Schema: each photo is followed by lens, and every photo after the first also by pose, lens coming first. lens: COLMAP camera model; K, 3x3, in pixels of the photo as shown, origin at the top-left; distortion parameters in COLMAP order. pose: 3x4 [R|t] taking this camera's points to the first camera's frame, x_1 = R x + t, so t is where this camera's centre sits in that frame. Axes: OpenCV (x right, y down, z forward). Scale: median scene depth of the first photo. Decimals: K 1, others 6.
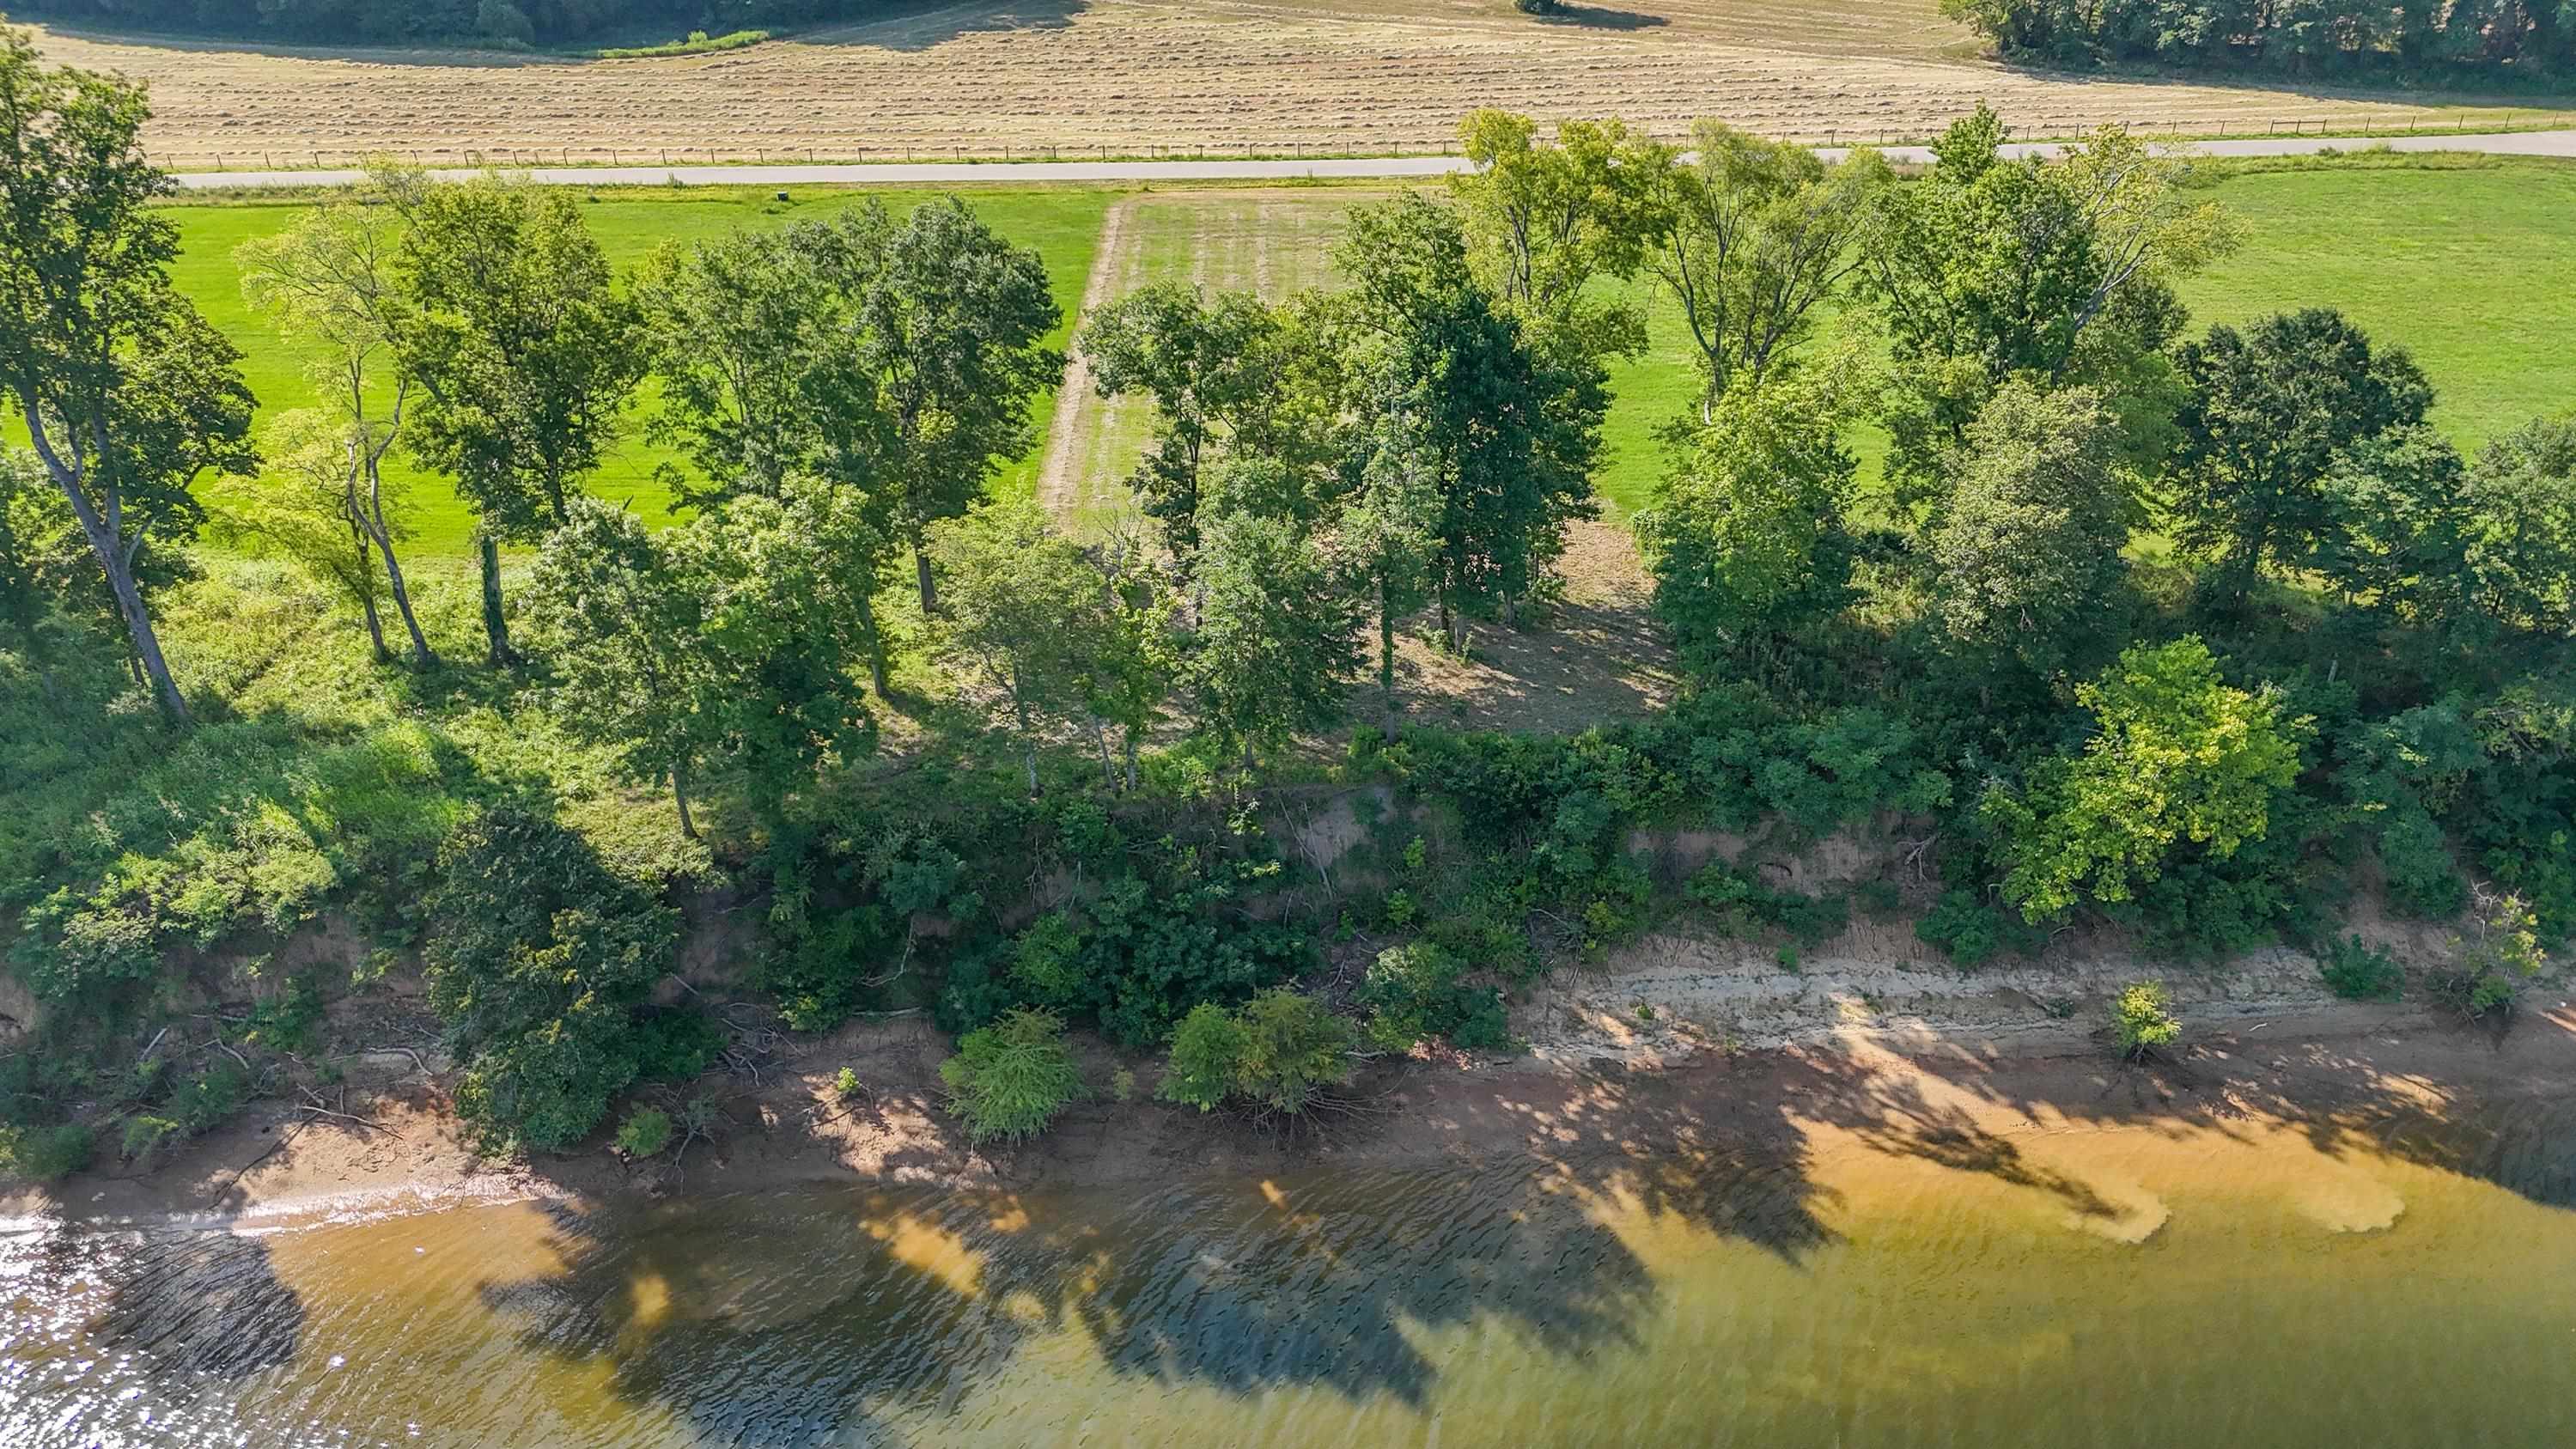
lens RADIAL K [[1901.2, 0, 1271.6], [0, 1901.2, 706.4], [0, 0, 1]] dist [0.064419, -0.065256]
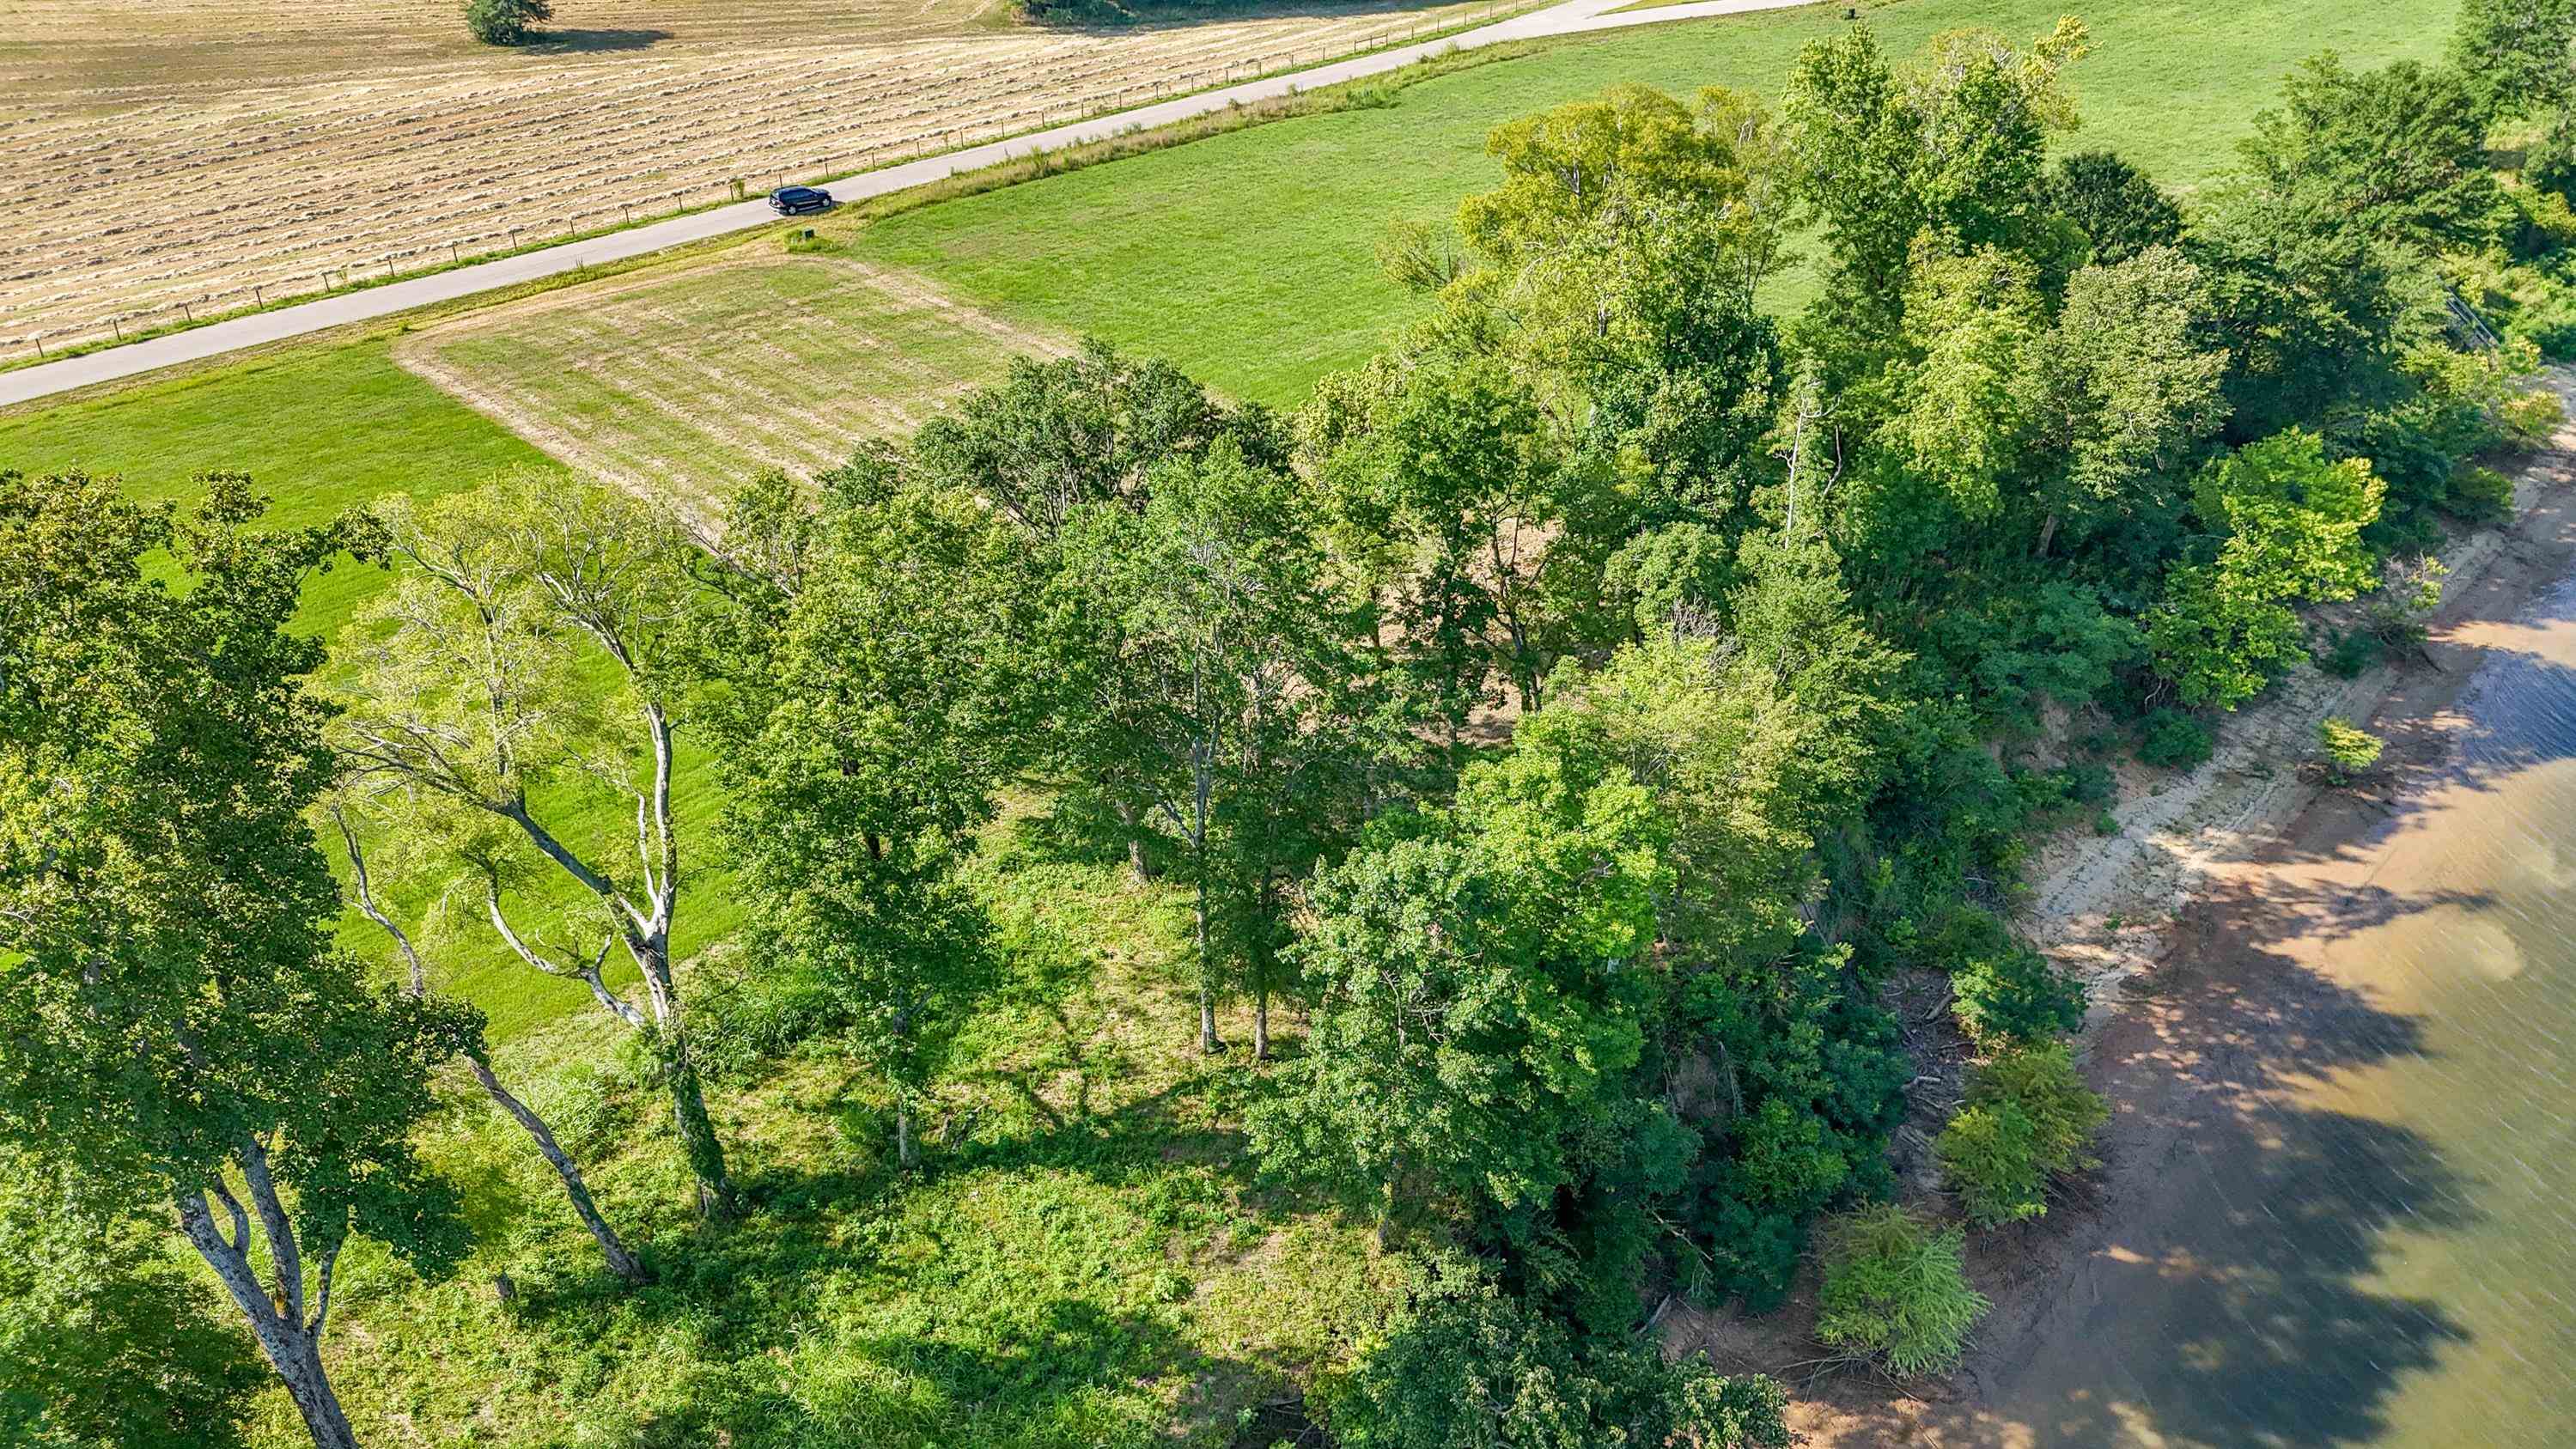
lens RADIAL K [[1901.2, 0, 1295.9], [0, 1901.2, 731.5], [0, 0, 1]] dist [0.064419, -0.065256]
pose [[0.726080, -0.357568, 0.587327, -0.696934], [0.346834, 0.927986, 0.136192, -0.229157], [-0.593729, 0.104819, 0.797809, 0.433003]]
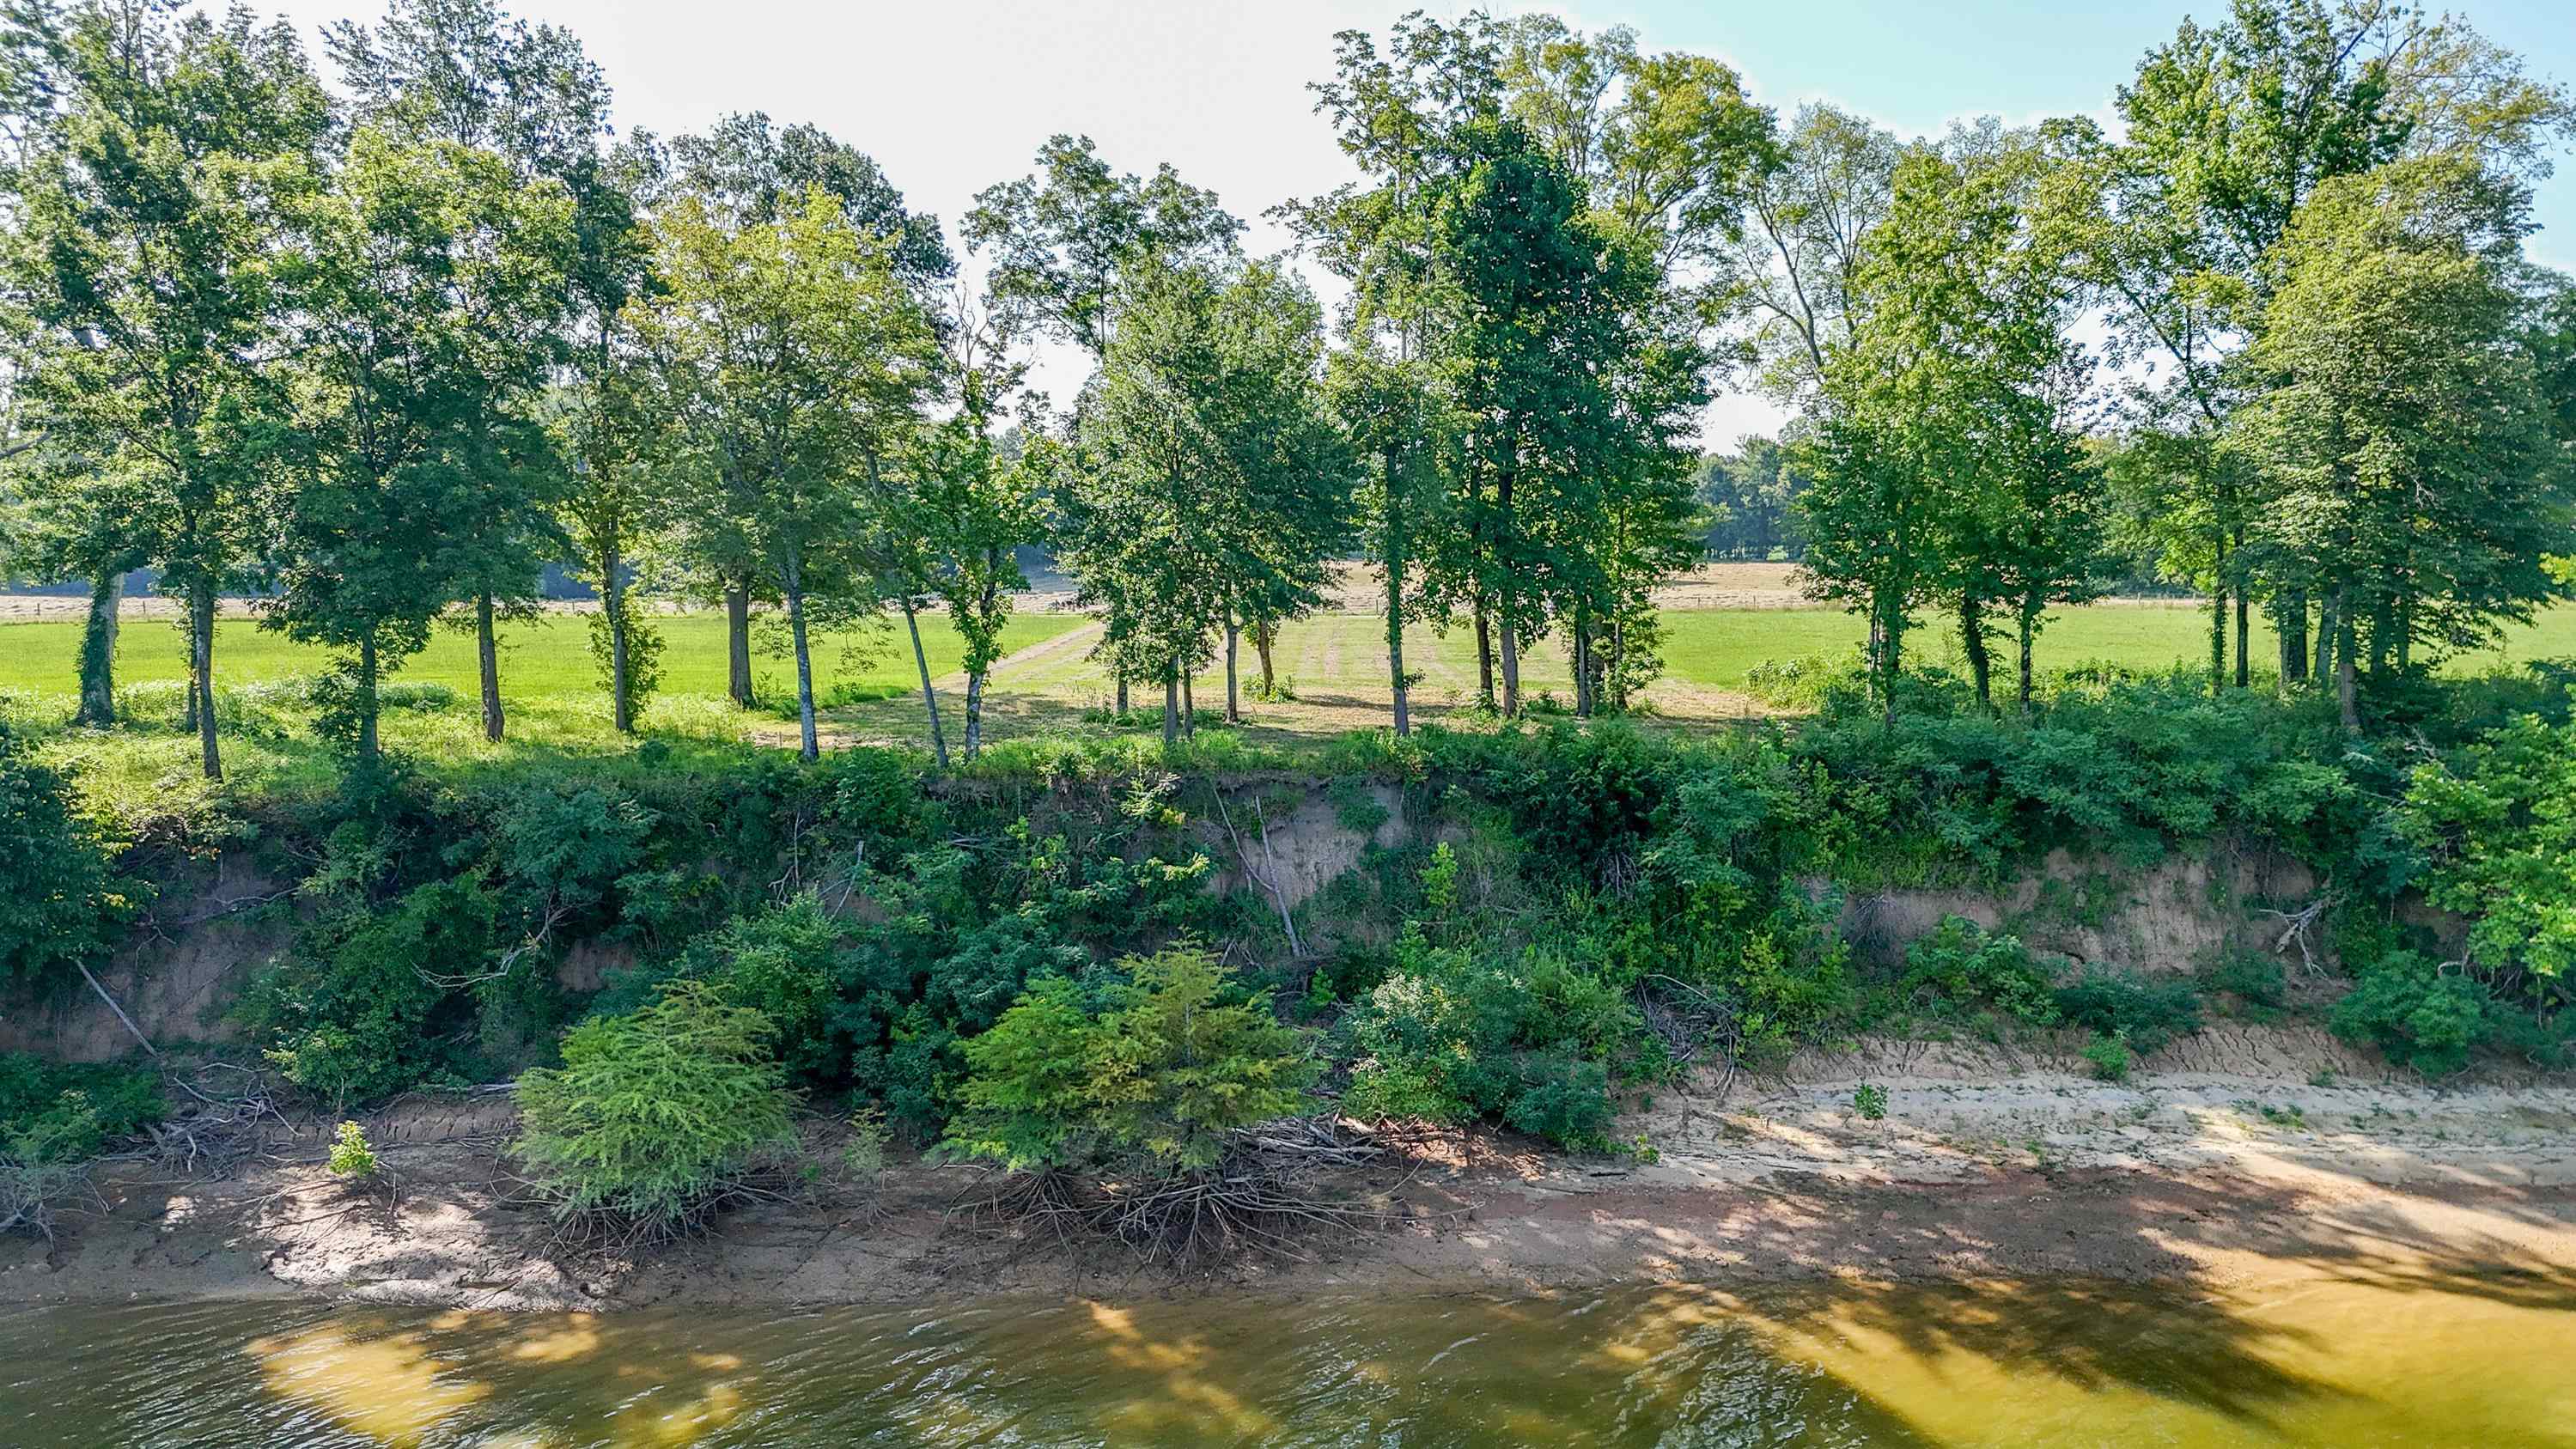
lens RADIAL K [[1901.2, 0, 1302.8], [0, 1901.2, 727.6], [0, 0, 1]] dist [0.064419, -0.065256]
pose [[0.999535, 0.010590, -0.028589, 0.051612], [-0.021321, 0.913091, -0.407198, 0.291401], [0.021792, 0.407618, 0.912892, 0.464298]]
